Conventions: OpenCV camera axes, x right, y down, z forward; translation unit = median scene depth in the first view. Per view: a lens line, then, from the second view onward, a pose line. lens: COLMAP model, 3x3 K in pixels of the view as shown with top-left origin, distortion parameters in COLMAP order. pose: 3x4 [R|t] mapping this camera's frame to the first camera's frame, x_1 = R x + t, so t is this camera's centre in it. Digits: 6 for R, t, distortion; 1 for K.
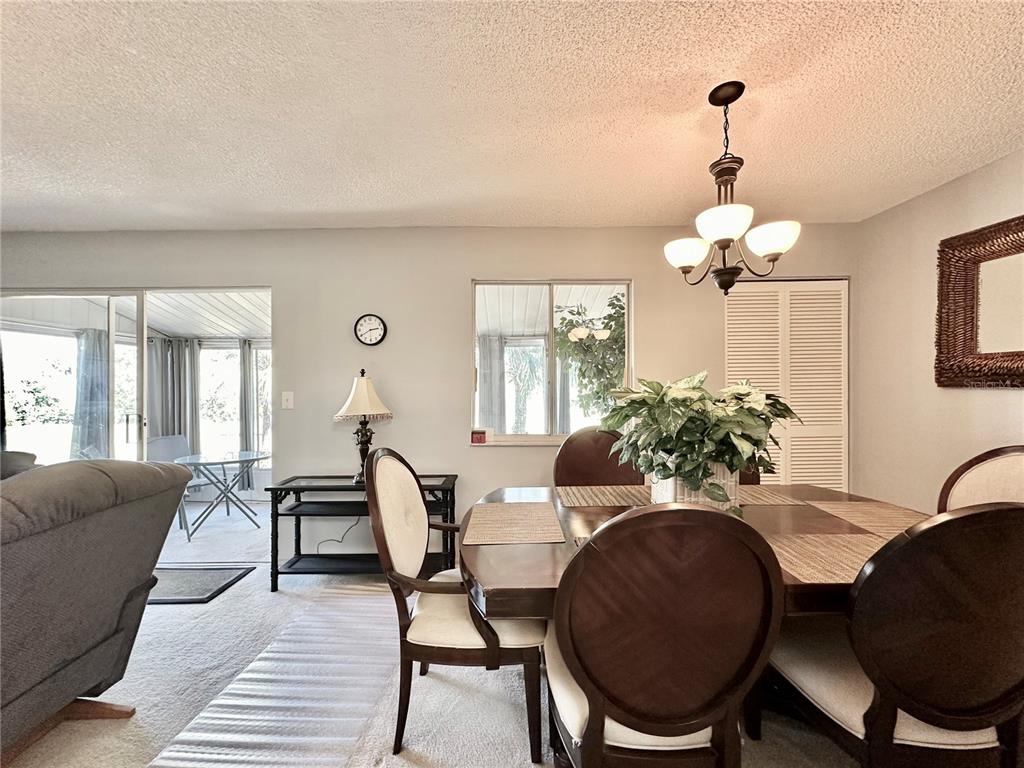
lens RADIAL K [[406.1, 0, 512.0], [0, 406.1, 384.0], [0, 0, 1]] dist [-0.000618, -0.000298]
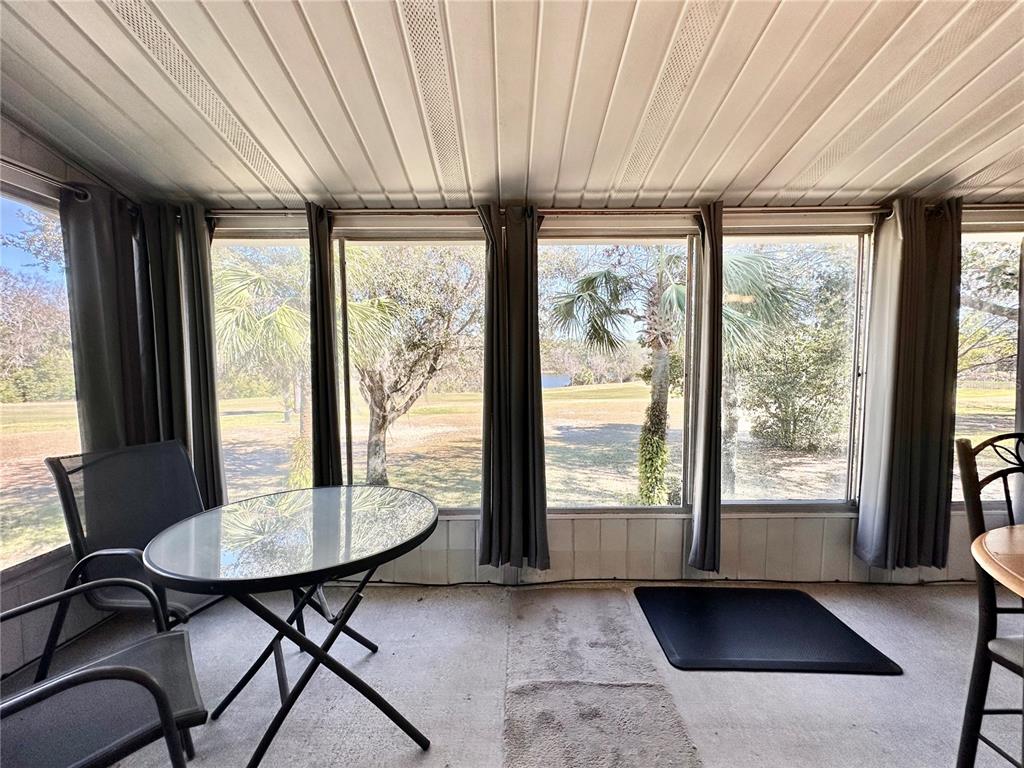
lens RADIAL K [[406.1, 0, 512.0], [0, 406.1, 384.0], [0, 0, 1]] dist [-0.000618, -0.000298]
pose [[0.999991, 0.001274, -0.004004, -0.463813], [-0.001040, 0.998314, 0.058042, 0.041981], [0.004071, -0.058037, 0.998306, 0.584202]]
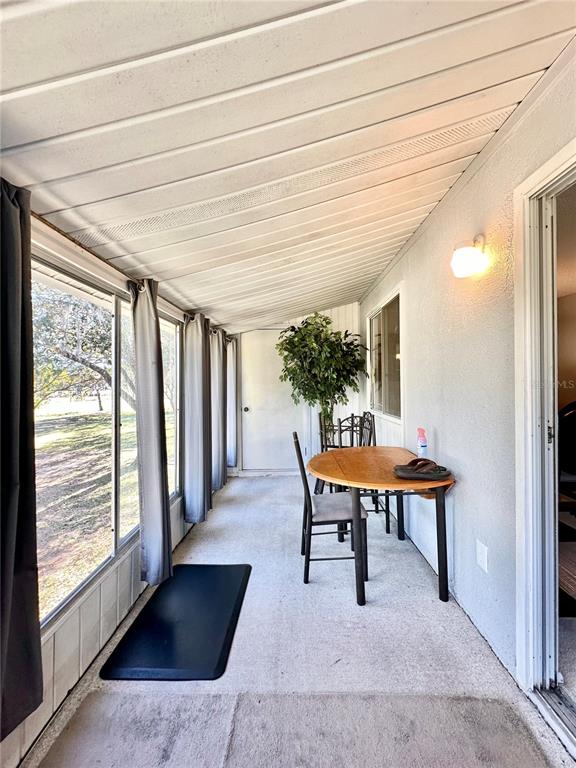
lens RADIAL K [[304.6, 0, 287.0], [0, 304.6, 382.8], [0, 0, 1]] dist [-0.000618, -0.000298]
pose [[0.011135, -0.000051, 0.999938, -0.614299], [0.003341, 0.999994, 0.000014, 0.010258], [-0.999932, 0.003341, 0.011135, 0.817010]]
